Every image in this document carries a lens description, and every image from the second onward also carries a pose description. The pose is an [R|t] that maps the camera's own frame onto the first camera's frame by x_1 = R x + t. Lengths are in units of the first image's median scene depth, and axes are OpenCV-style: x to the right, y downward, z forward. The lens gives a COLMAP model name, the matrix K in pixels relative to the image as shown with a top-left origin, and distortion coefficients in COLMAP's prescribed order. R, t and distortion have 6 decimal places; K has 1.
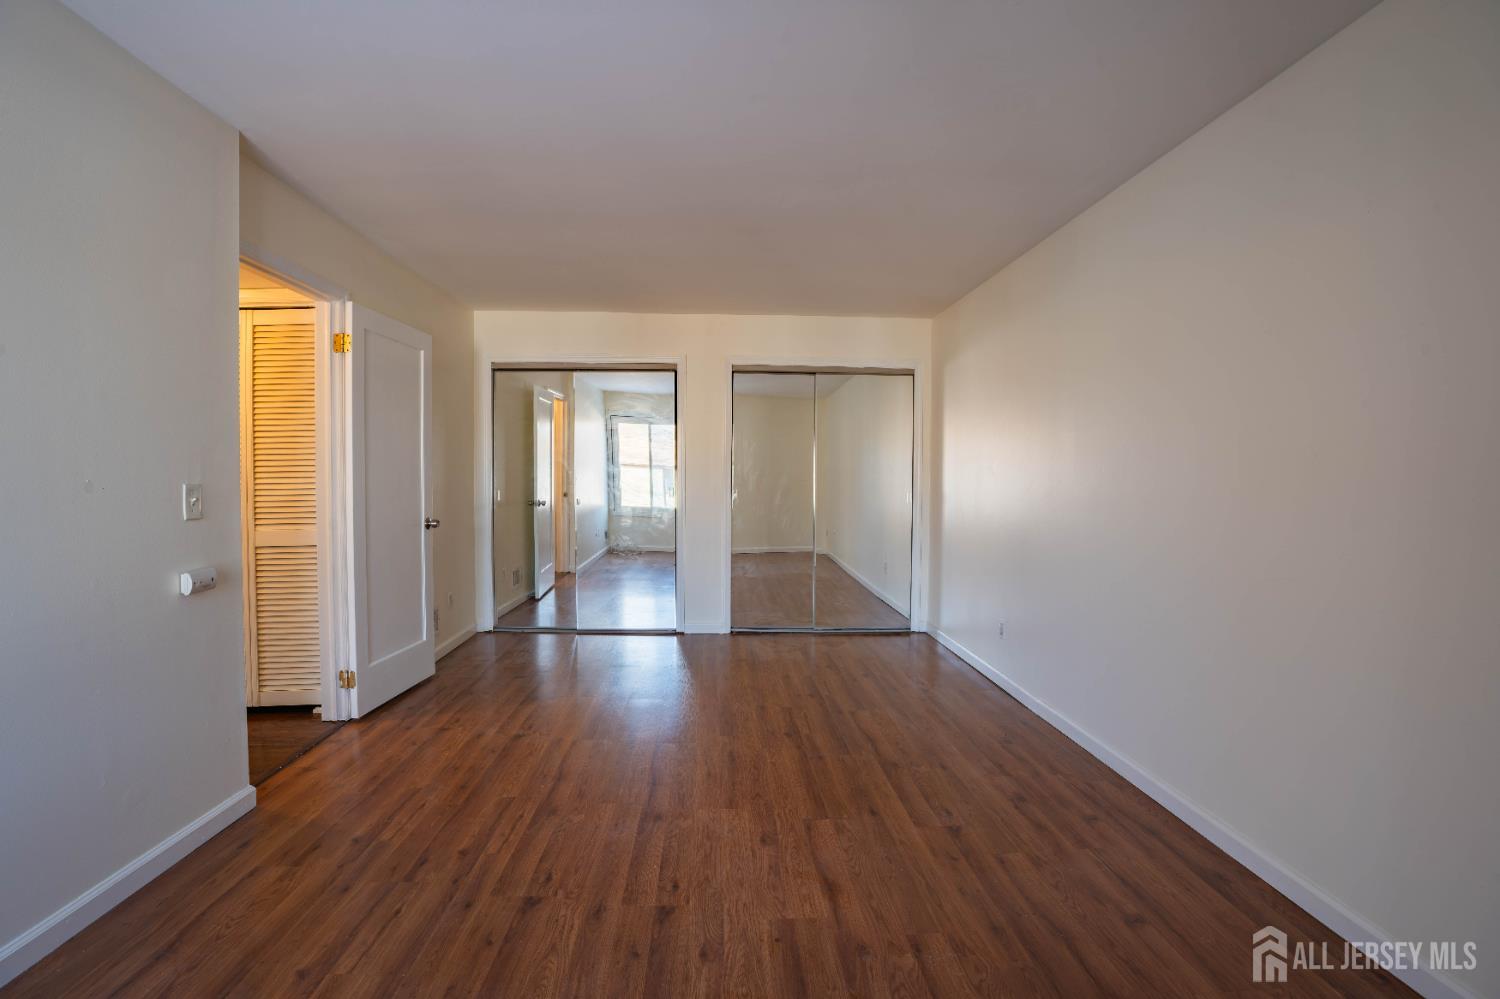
lens RADIAL K [[687.6, 0, 747.5], [0, 687.6, 501.1], [0, 0, 1]] dist [-0.075201, 0.021487]
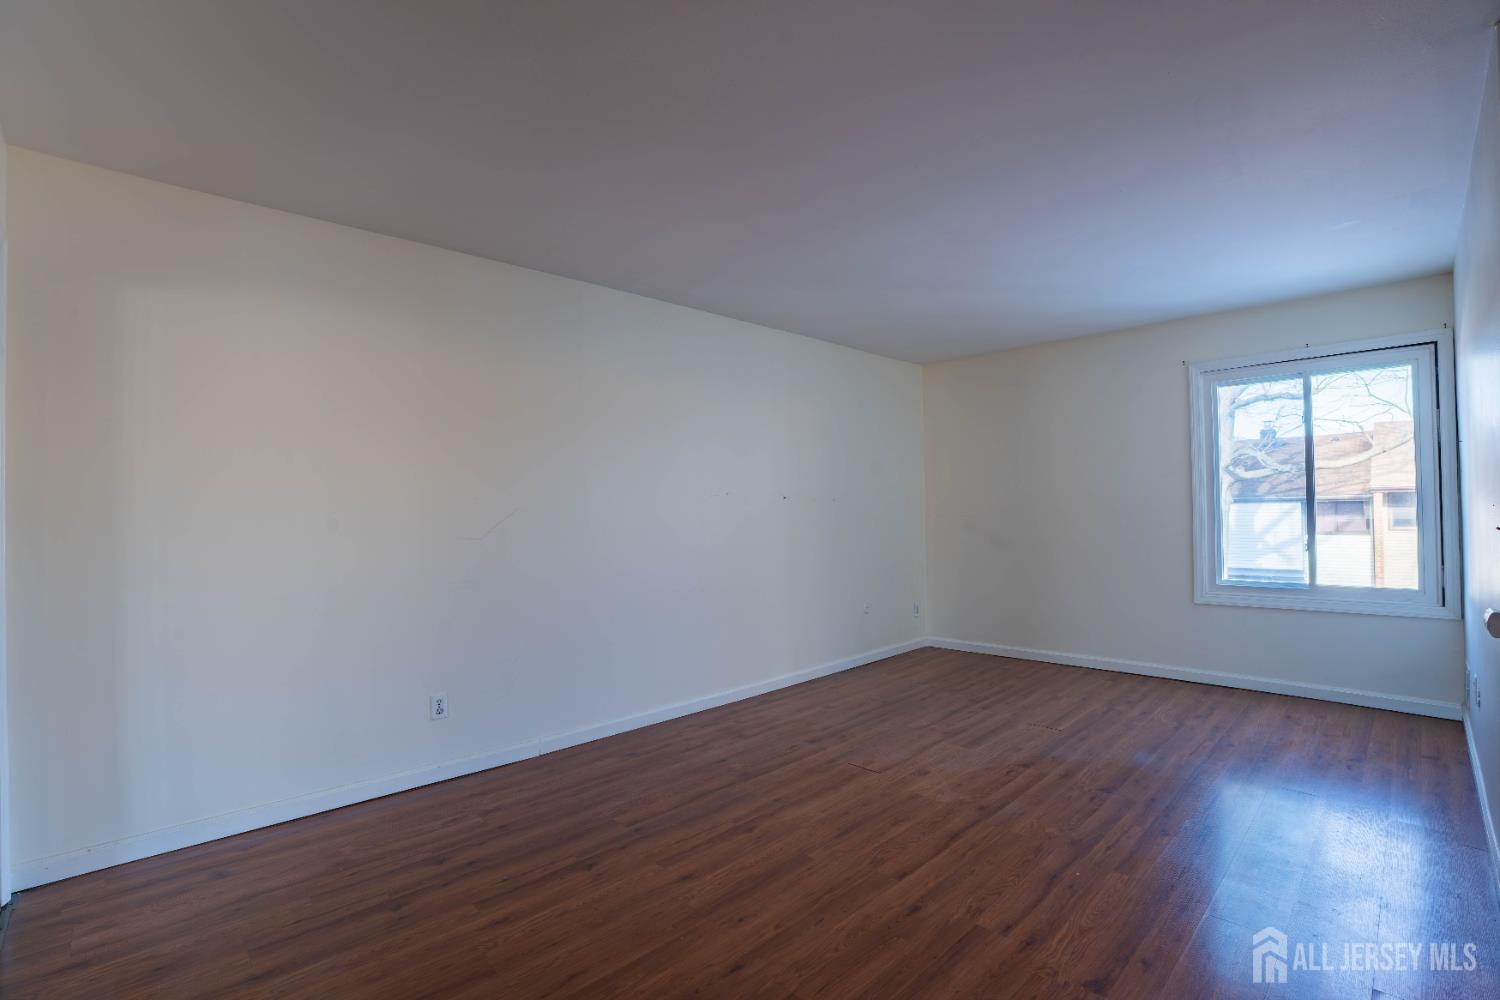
lens RADIAL K [[687.6, 0, 747.5], [0, 687.6, 501.6], [0, 0, 1]] dist [-0.075201, 0.021487]
pose [[-0.662037, 0.012943, 0.749359, -0.547511], [0.036636, 0.999214, 0.015108, -0.057211], [-0.748575, 0.037455, -0.661991, 1.532491]]
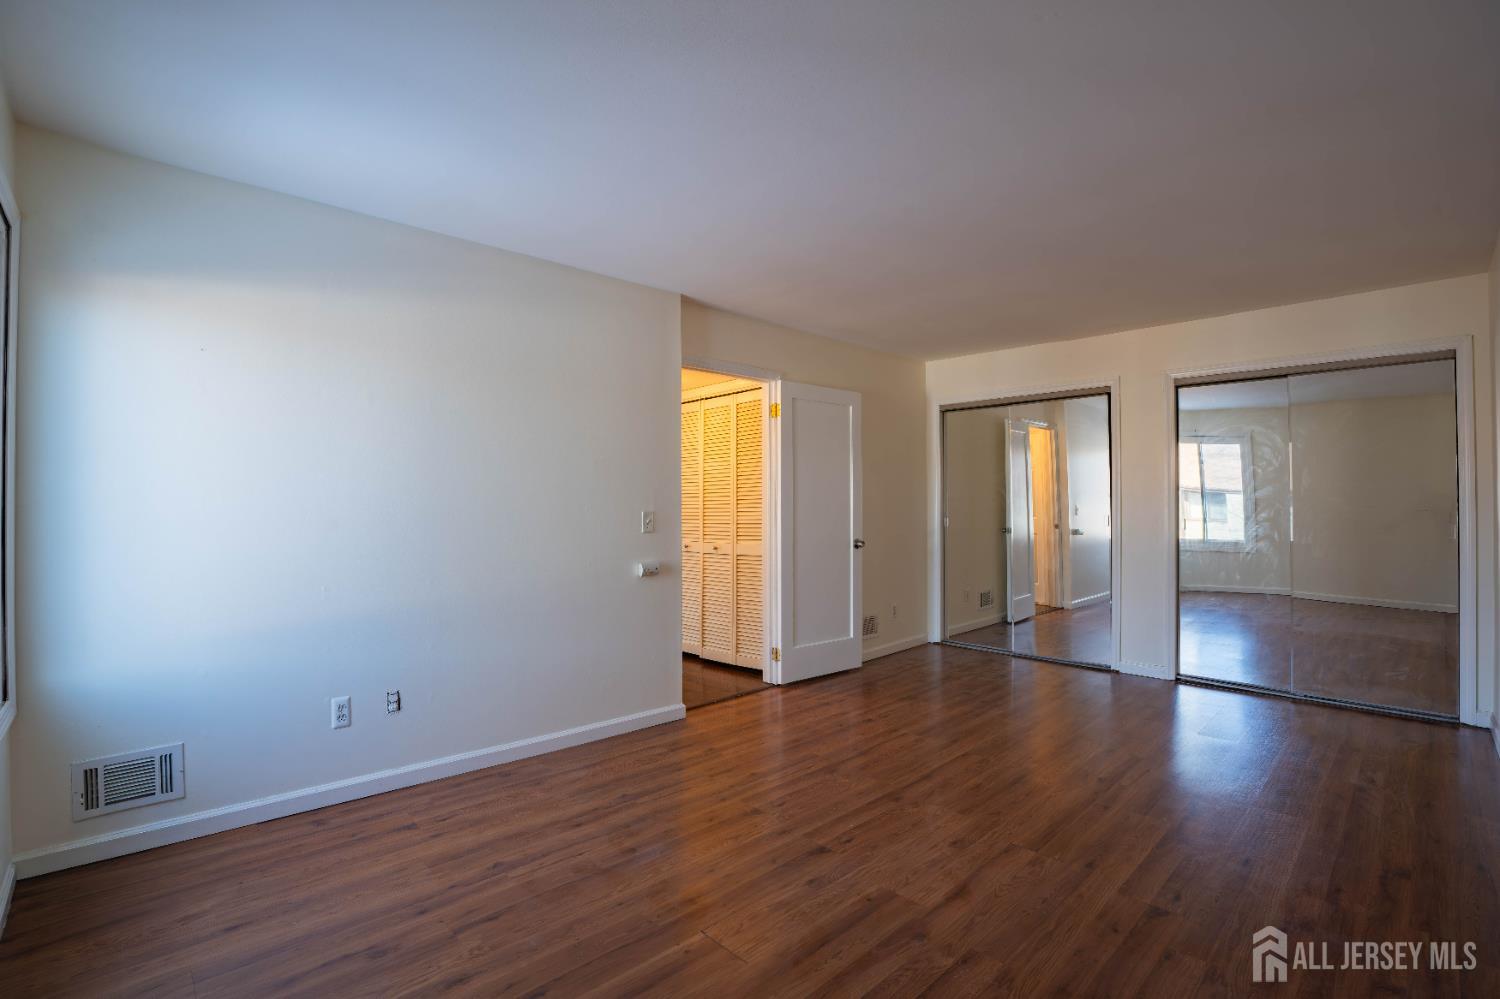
lens RADIAL K [[687.6, 0, 747.5], [0, 687.6, 501.1], [0, 0, 1]] dist [-0.075201, 0.021487]
pose [[0.655030, -0.012319, -0.755503, 0.441184], [-0.019666, 0.999250, -0.033343, 0.000968], [0.755347, 0.036698, 0.654297, 0.024147]]
